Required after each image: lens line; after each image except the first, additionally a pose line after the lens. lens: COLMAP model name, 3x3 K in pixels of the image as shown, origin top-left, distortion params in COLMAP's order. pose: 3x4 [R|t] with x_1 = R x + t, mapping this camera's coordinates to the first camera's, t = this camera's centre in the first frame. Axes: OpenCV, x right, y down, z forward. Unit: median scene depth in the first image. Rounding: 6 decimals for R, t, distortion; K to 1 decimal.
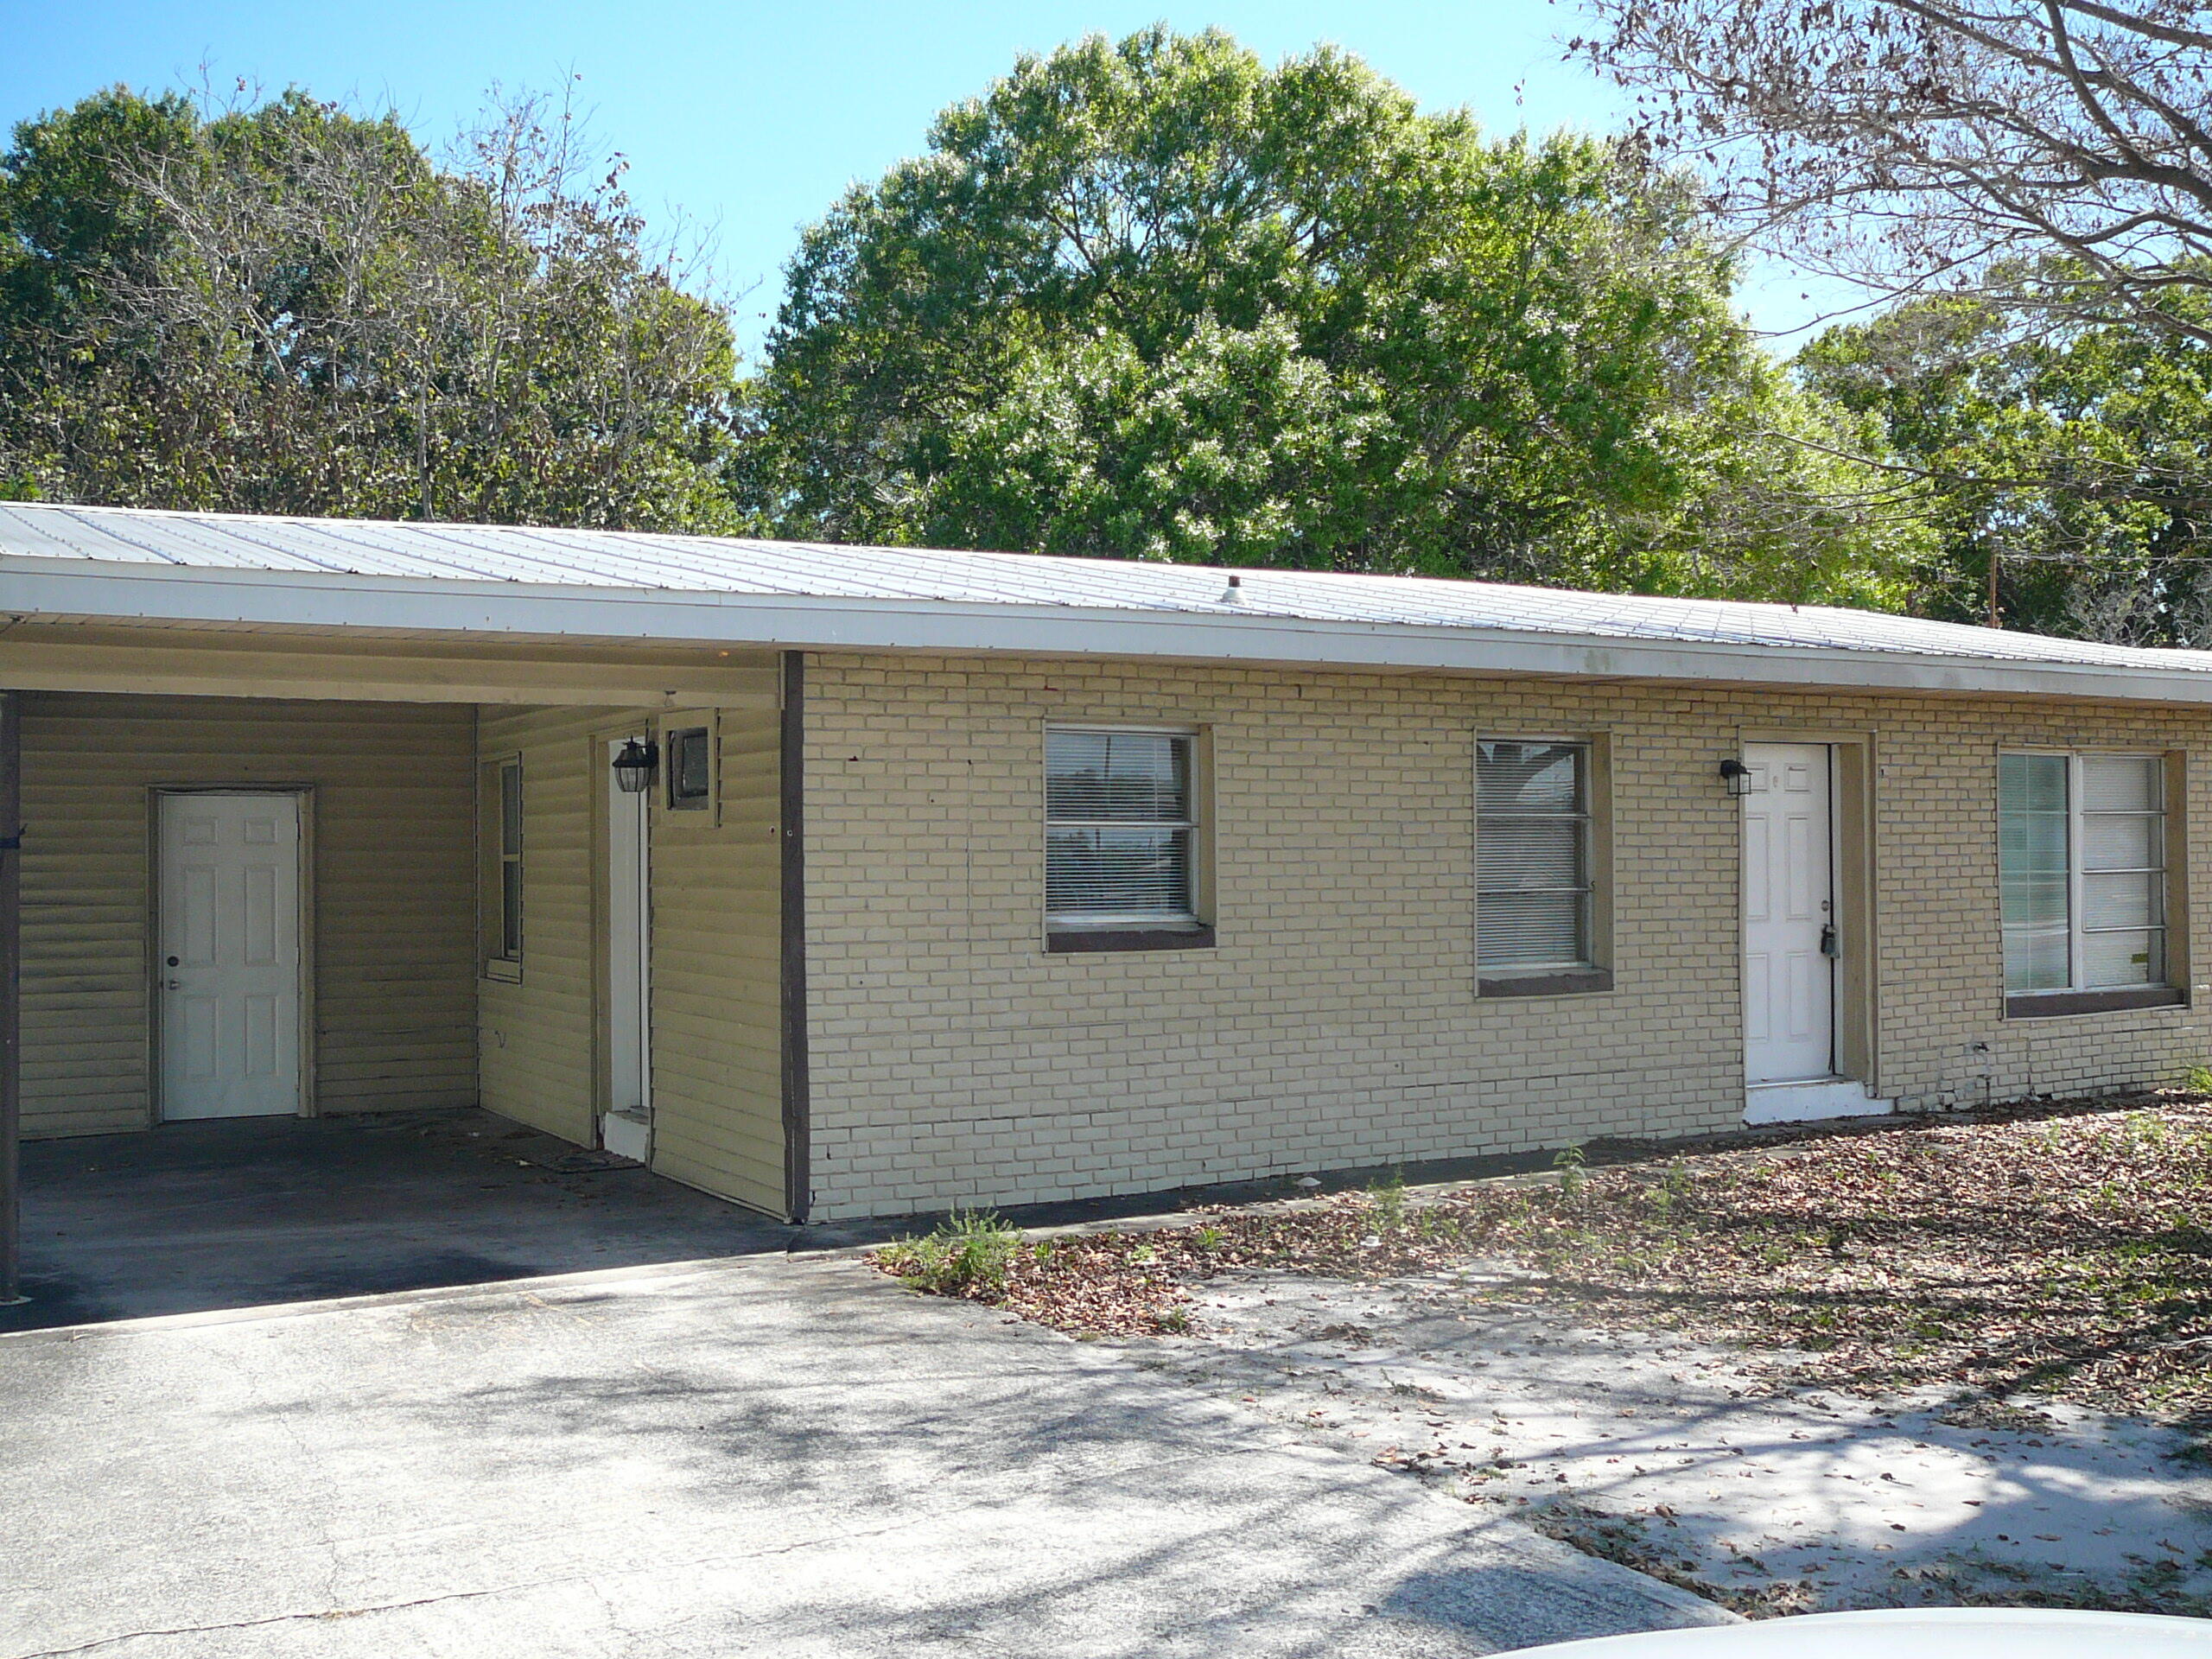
lens RADIAL K [[2294.2, 0, 1148.7], [0, 2294.2, 823.5], [0, 0, 1]] dist [-0.120641, 0.201396]
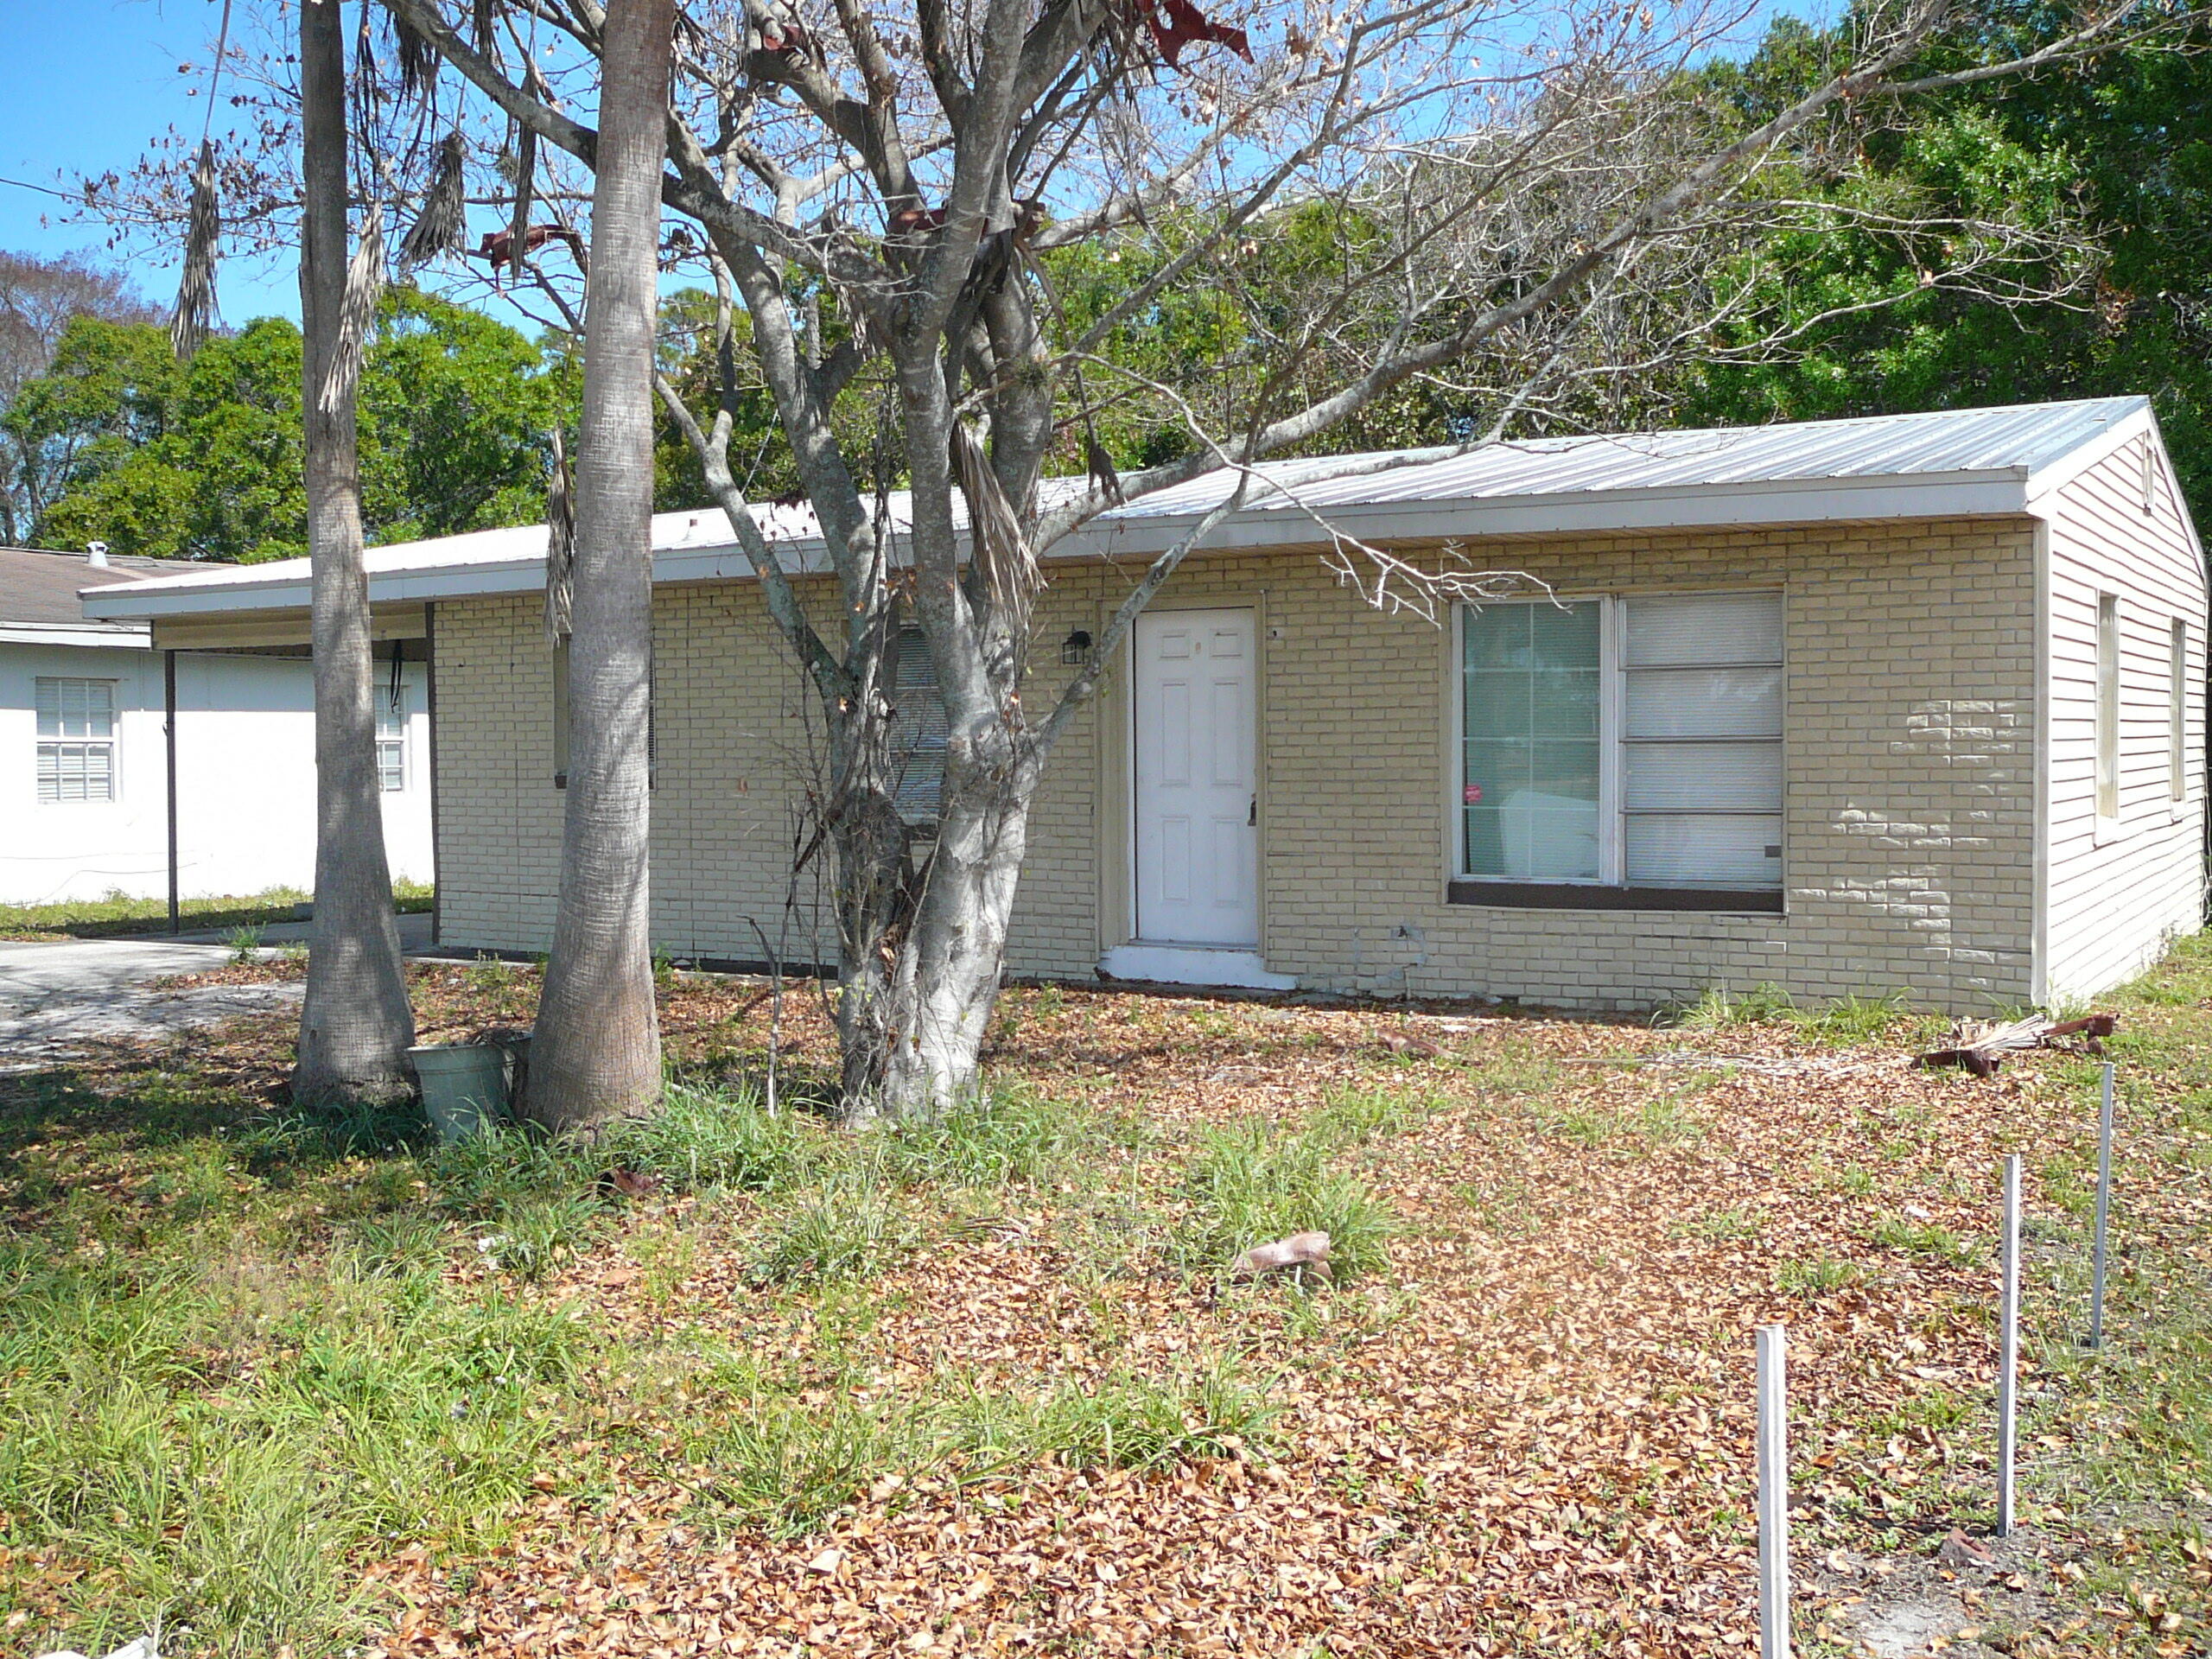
lens RADIAL K [[2294.2, 0, 1148.7], [0, 2294.2, 823.5], [0, 0, 1]] dist [-0.120641, 0.201396]
pose [[0.494555, 0.035918, -0.868404, 1.141054], [0.015447, 0.998625, 0.050101, 0.008063], [0.869009, -0.038191, 0.493320, 0.471609]]
